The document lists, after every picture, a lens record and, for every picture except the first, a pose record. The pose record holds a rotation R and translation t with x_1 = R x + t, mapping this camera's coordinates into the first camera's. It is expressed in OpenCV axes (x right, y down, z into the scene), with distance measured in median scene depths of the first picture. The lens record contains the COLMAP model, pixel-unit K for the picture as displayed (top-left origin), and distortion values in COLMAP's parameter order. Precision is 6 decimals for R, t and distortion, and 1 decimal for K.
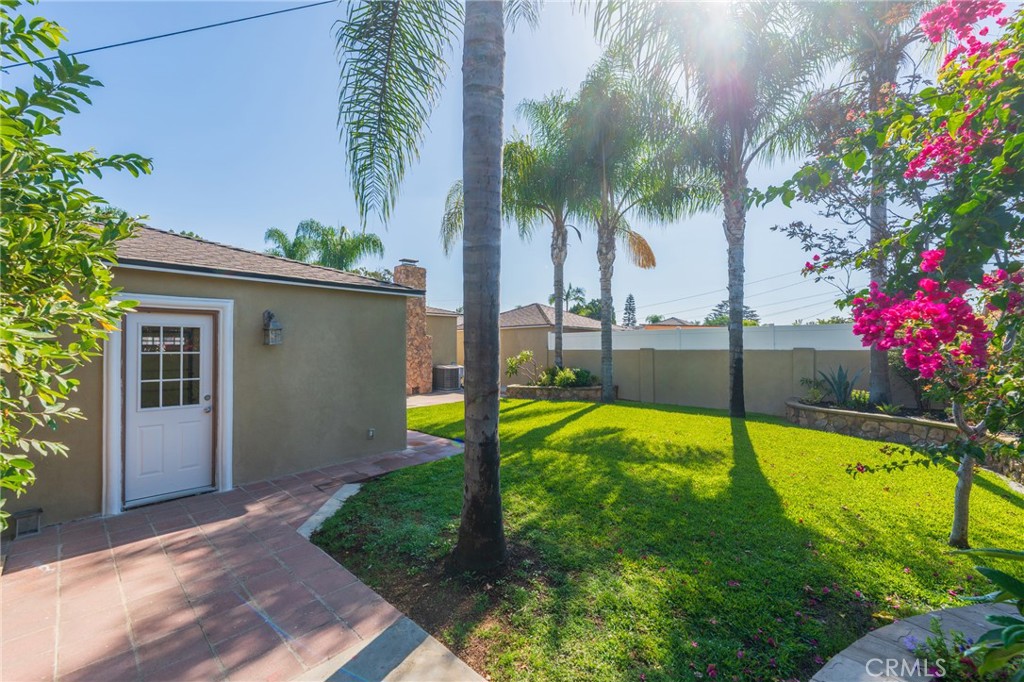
lens RADIAL K [[419.7, 0, 491.4], [0, 419.7, 342.3], [0, 0, 1]] dist [-0.001745, -0.000296]
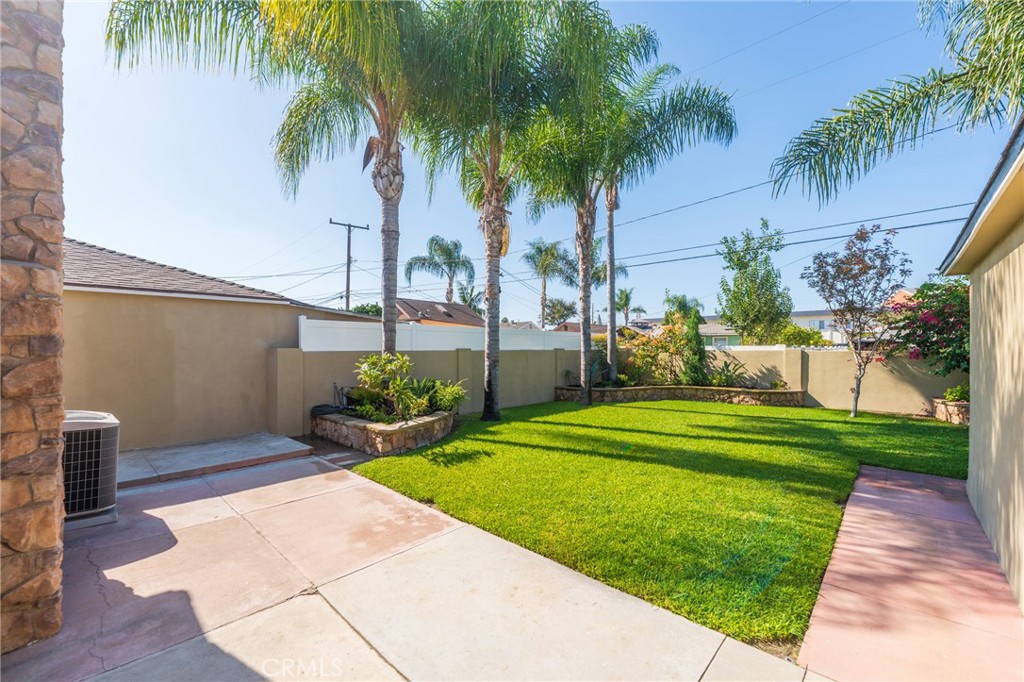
lens RADIAL K [[414.4, 0, 513.5], [0, 414.4, 333.0], [0, 0, 1]] dist [-0.001683, -0.000093]
pose [[-0.012995, 0.039776, 0.999124, -1.046165], [-0.015076, 0.999087, -0.039970, 0.033157], [-0.999802, -0.015582, -0.012384, 2.039048]]
